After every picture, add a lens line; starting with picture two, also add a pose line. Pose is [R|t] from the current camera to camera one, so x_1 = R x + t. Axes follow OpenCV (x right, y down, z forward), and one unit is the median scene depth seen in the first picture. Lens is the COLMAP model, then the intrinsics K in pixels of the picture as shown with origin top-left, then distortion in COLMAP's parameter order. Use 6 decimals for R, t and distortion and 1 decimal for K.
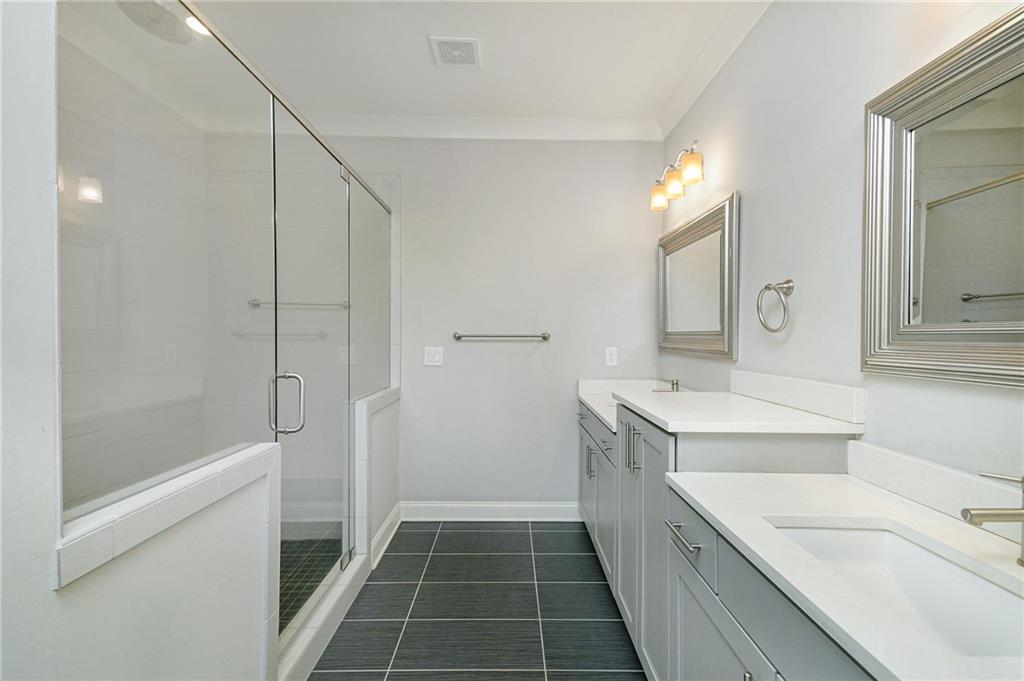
lens RADIAL K [[455.2, 0, 522.3], [0, 455.2, 340.9], [0, 0, 1]] dist [0.015375, -0.002096]
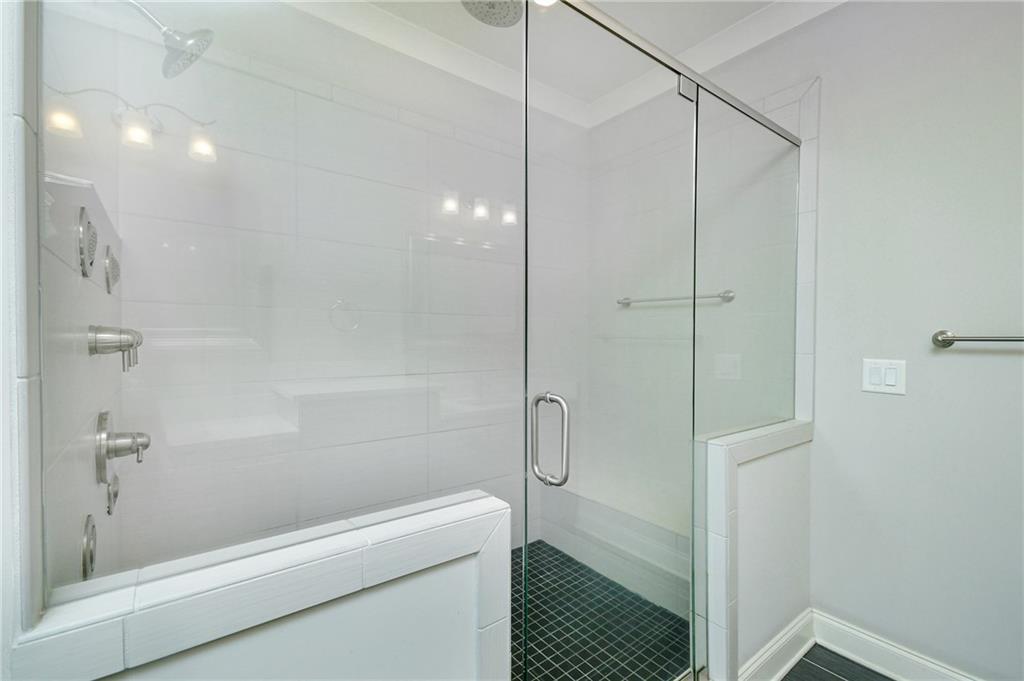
lens RADIAL K [[455.2, 0, 502.7], [0, 455.2, 343.4], [0, 0, 1]] dist [0.015375, -0.002096]
pose [[0.579960, 0.005733, -0.814625, -0.009015], [-0.008748, 0.999961, 0.000810, -0.002608], [0.814598, 0.006656, 0.579988, 0.377301]]
